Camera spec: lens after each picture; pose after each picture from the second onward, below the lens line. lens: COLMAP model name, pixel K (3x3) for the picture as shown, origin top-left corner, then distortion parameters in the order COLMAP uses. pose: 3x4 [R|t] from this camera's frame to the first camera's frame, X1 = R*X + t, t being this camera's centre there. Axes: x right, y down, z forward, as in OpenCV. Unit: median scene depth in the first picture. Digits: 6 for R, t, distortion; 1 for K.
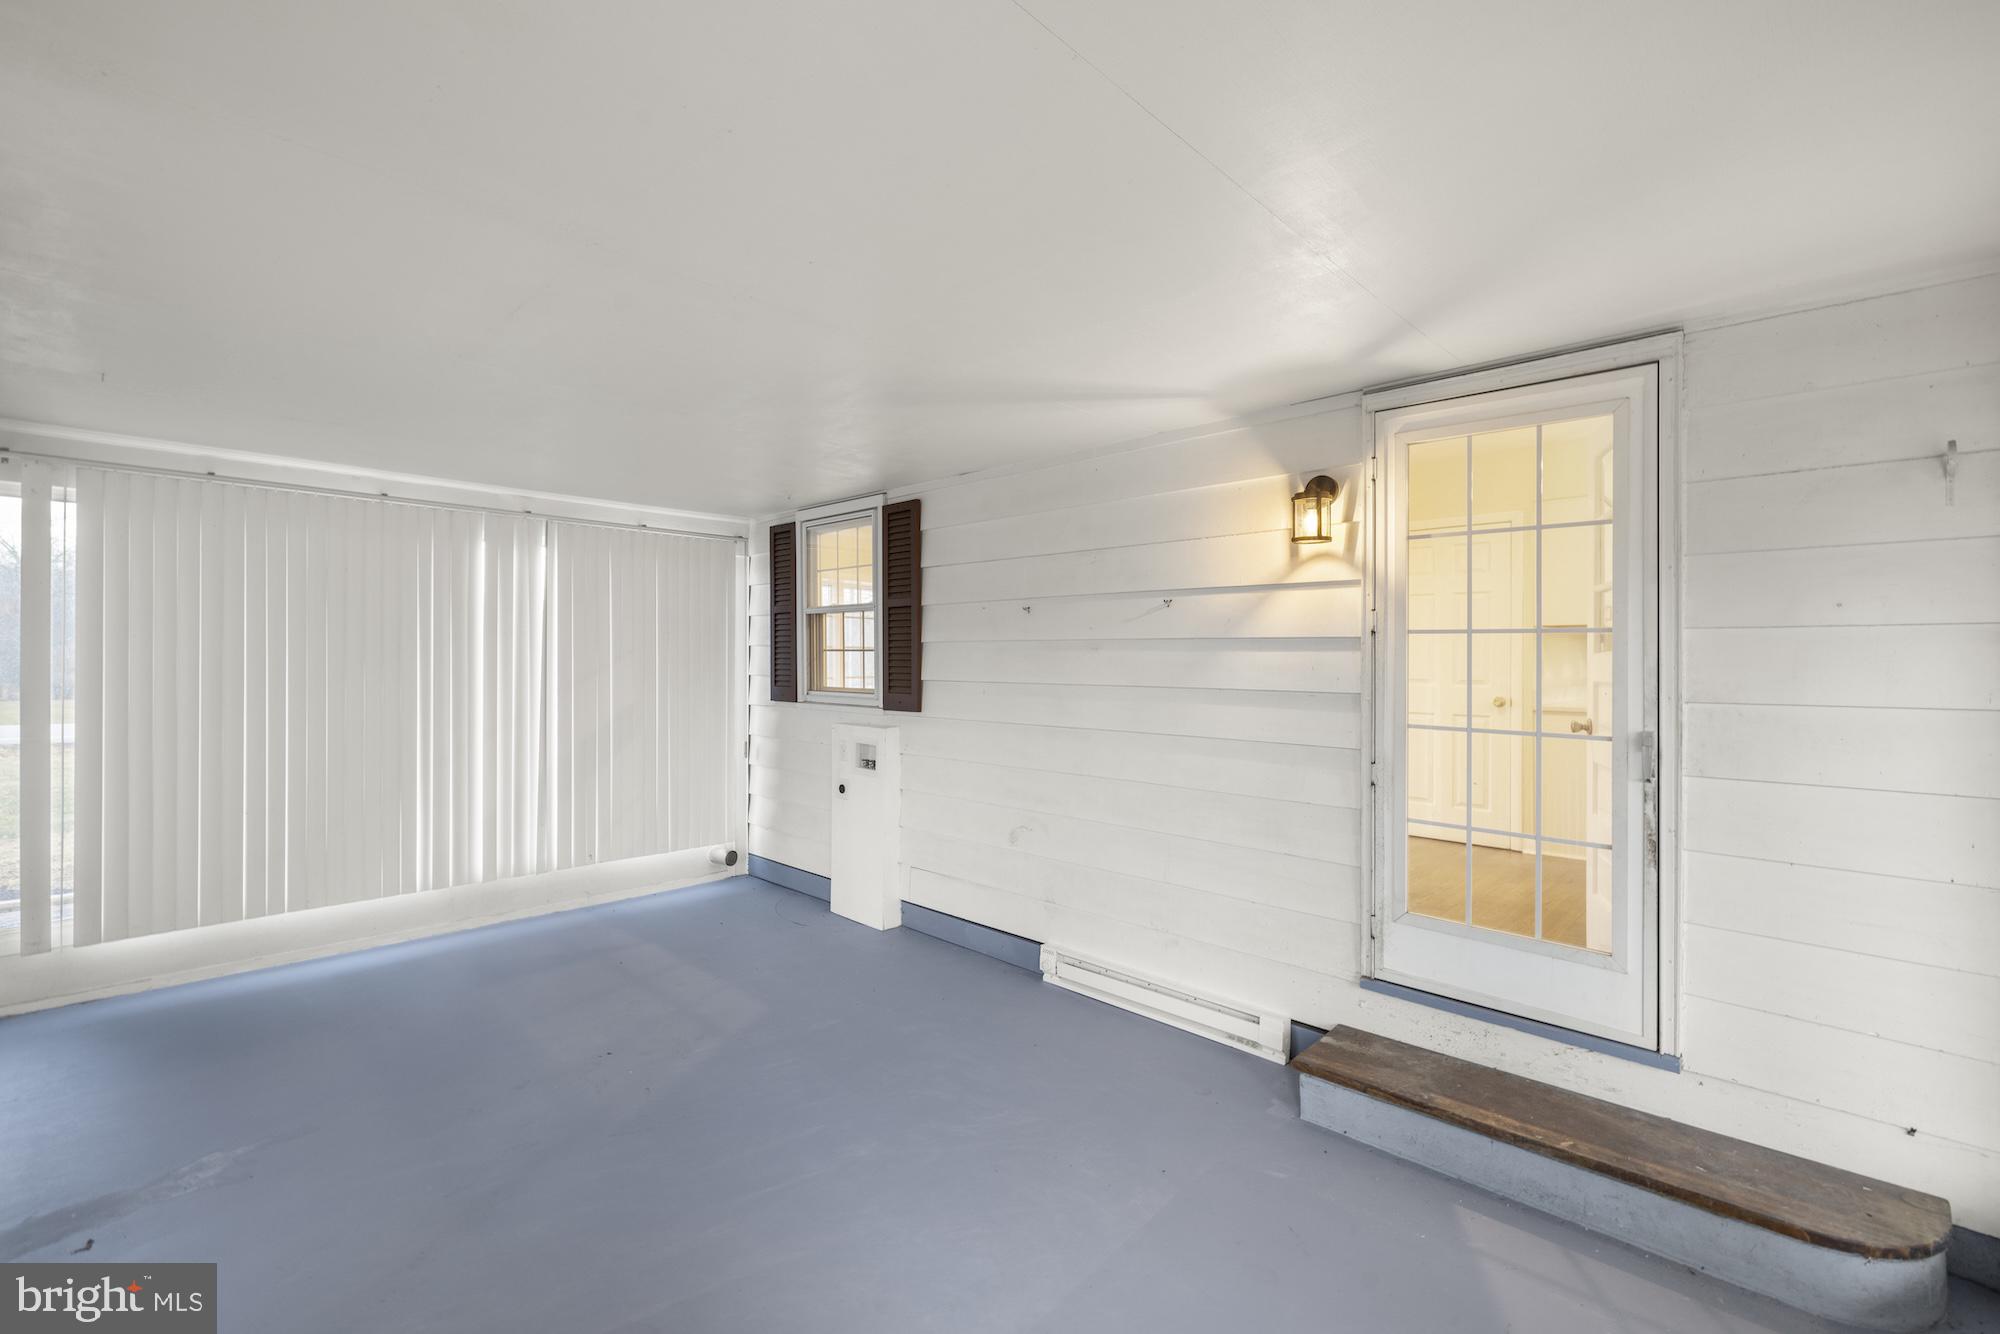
lens RADIAL K [[848.0, 0, 988.3], [0, 848.0, 662.8], [0, 0, 1]] dist [-0.001326, 0.002202]
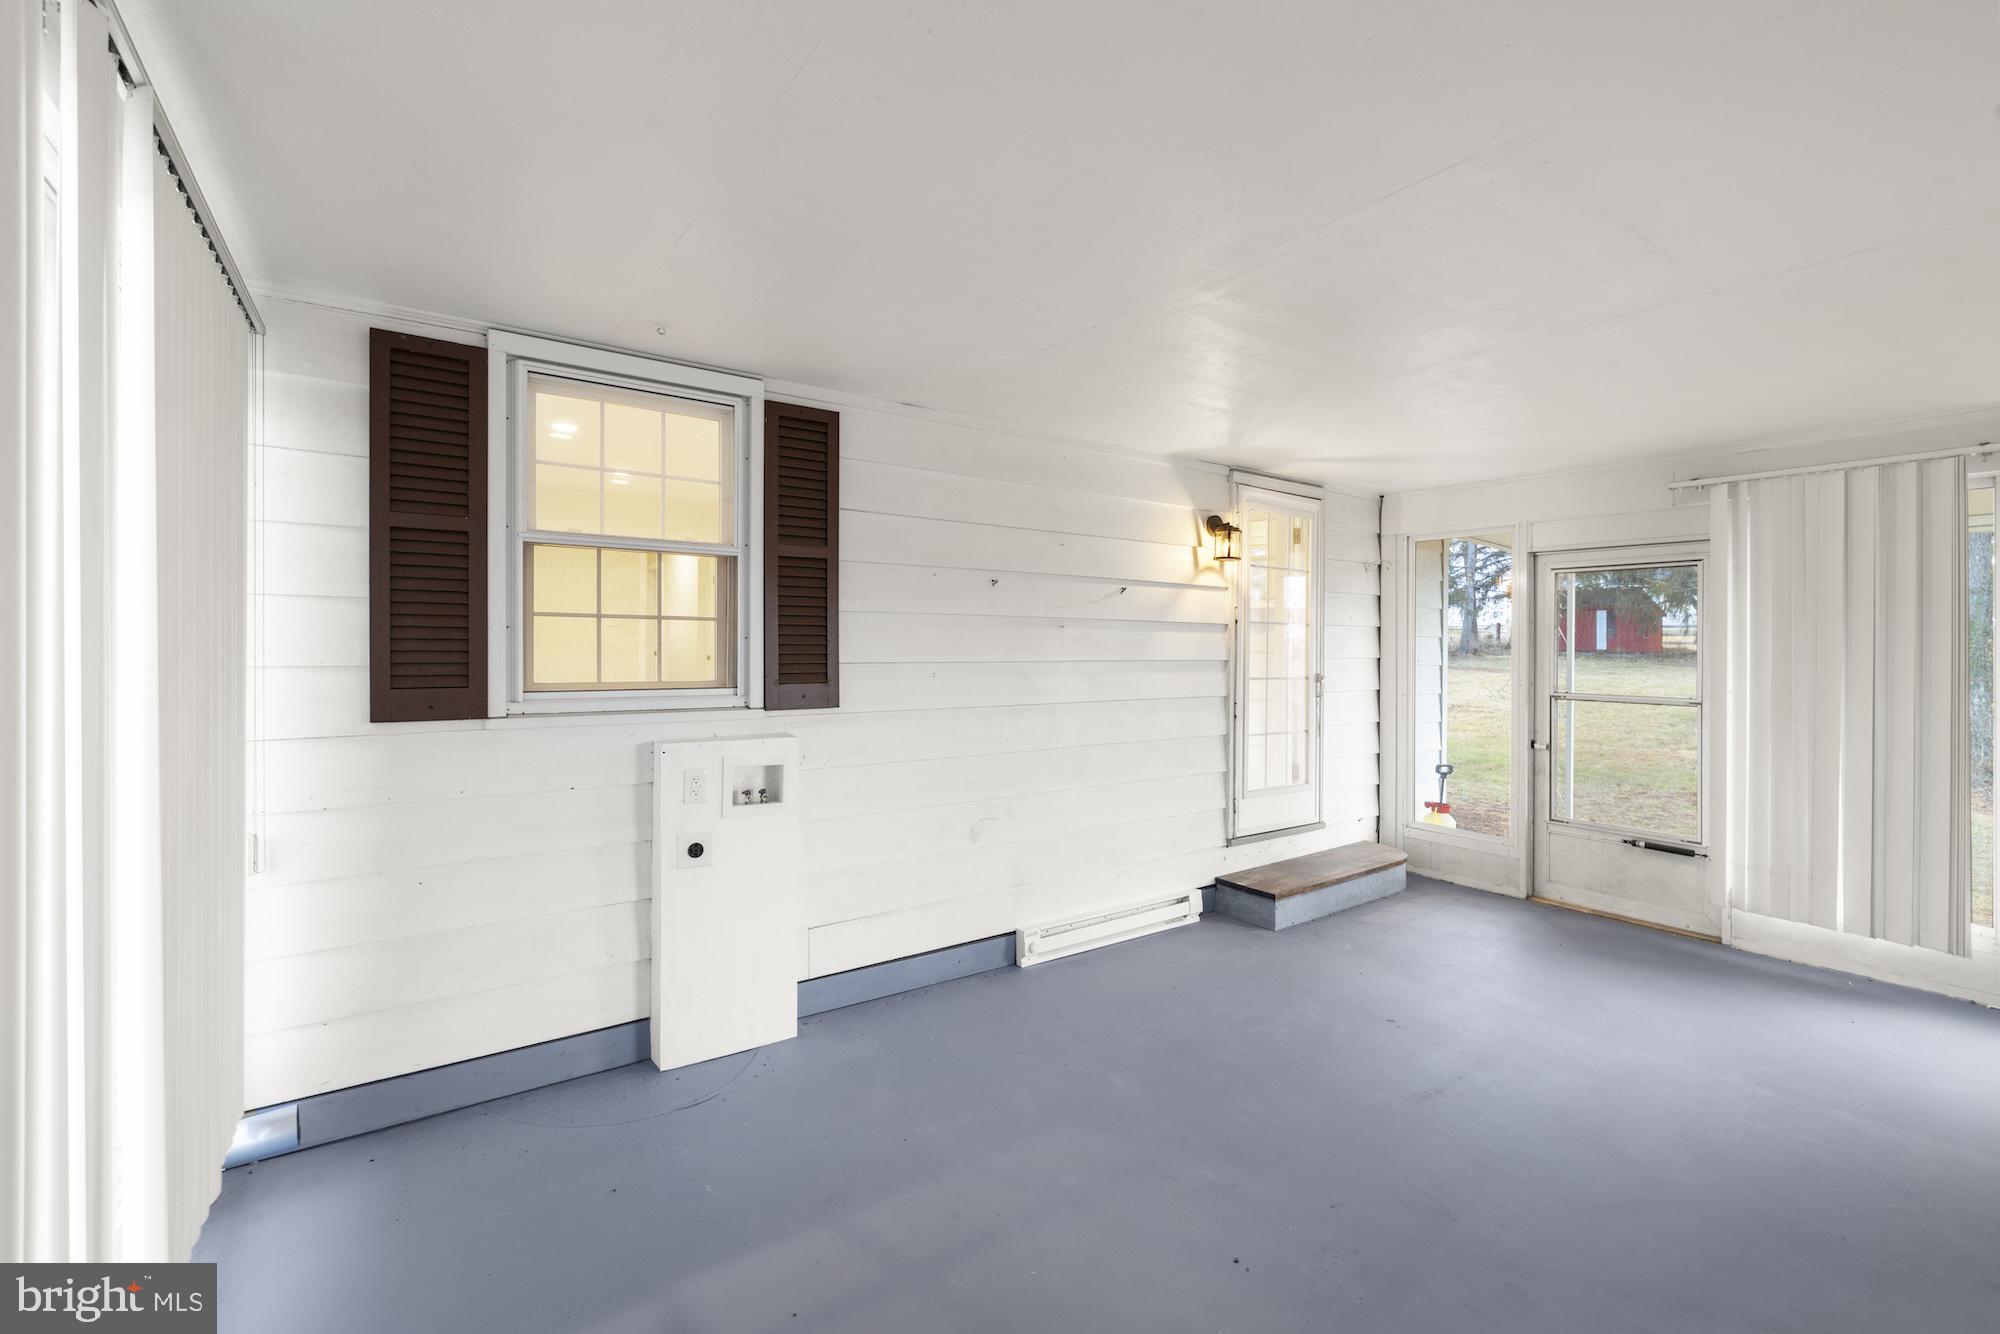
lens RADIAL K [[848.0, 0, 992.8], [0, 848.0, 650.0], [0, 0, 1]] dist [-0.001326, 0.002202]
pose [[0.191797, -0.002397, 0.981432, -0.916291], [0.003848, 0.999991, 0.001690, 0.010408], [-0.981427, 0.003452, 0.191805, 0.871461]]
